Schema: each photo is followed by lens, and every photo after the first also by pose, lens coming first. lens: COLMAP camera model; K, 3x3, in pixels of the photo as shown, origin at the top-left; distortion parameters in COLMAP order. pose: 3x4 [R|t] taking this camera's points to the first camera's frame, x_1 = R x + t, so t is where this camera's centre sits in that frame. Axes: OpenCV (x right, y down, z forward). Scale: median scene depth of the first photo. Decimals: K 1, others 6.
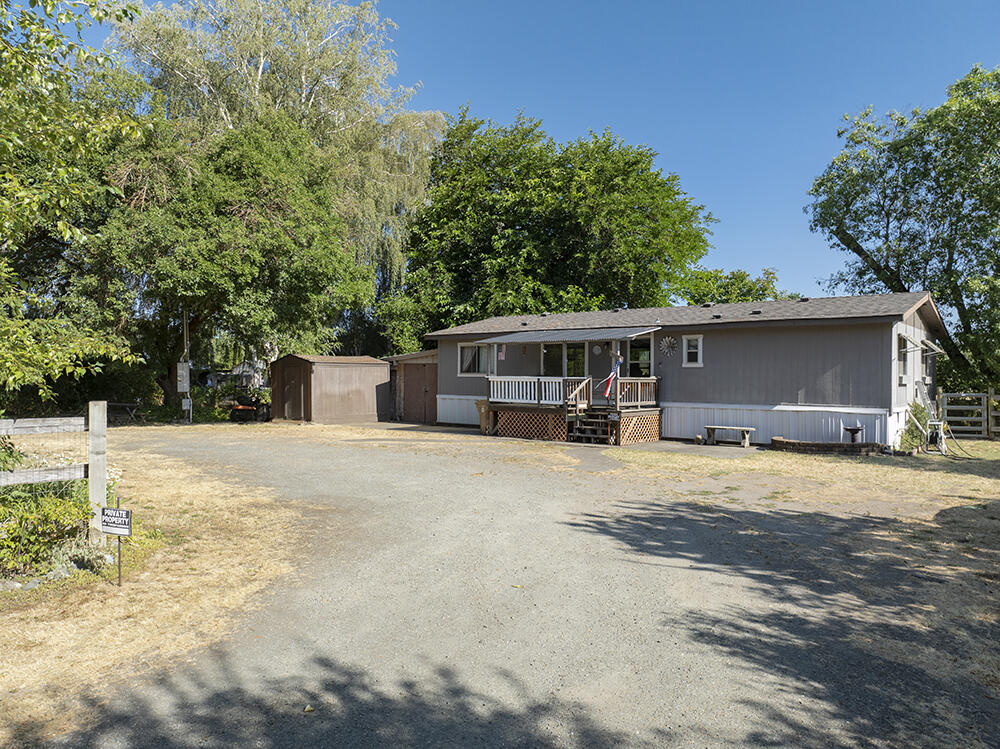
lens RADIAL K [[704.8, 0, 500.5], [0, 704.8, 370.9], [0, 0, 1]] dist [-0.046308, 0.016461]
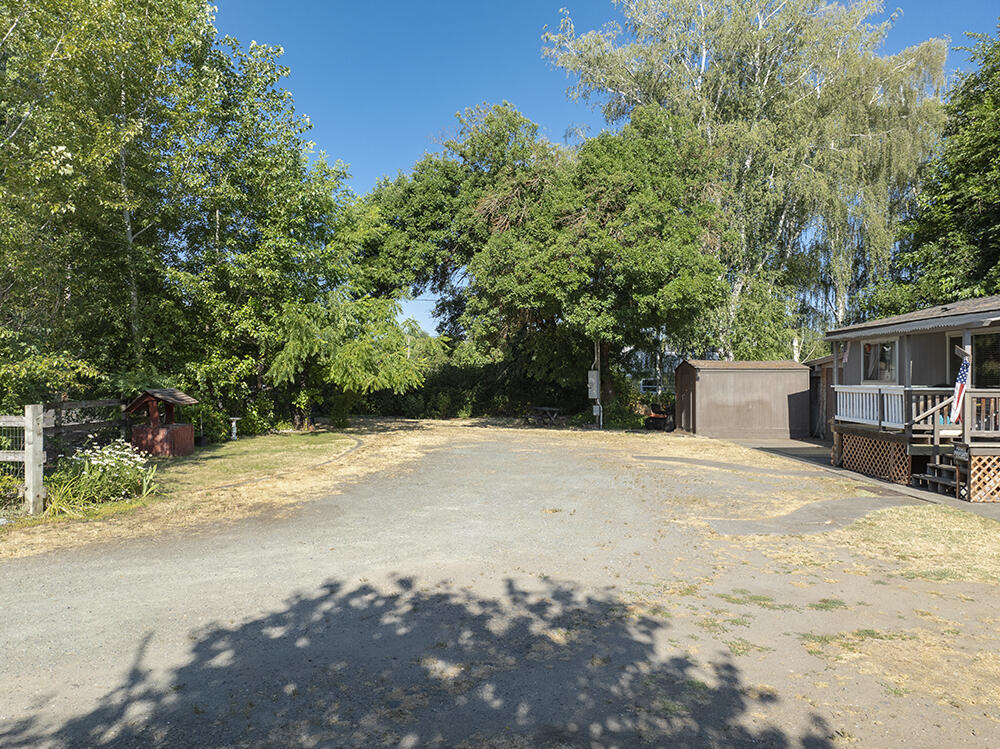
lens RADIAL K [[704.8, 0, 497.8], [0, 704.8, 373.6], [0, 0, 1]] dist [-0.046308, 0.016461]
pose [[0.633176, -0.007127, -0.773975, 0.305385], [0.004055, 0.999974, -0.005890, -0.001765], [0.773998, 0.000591, 0.633188, 0.250604]]
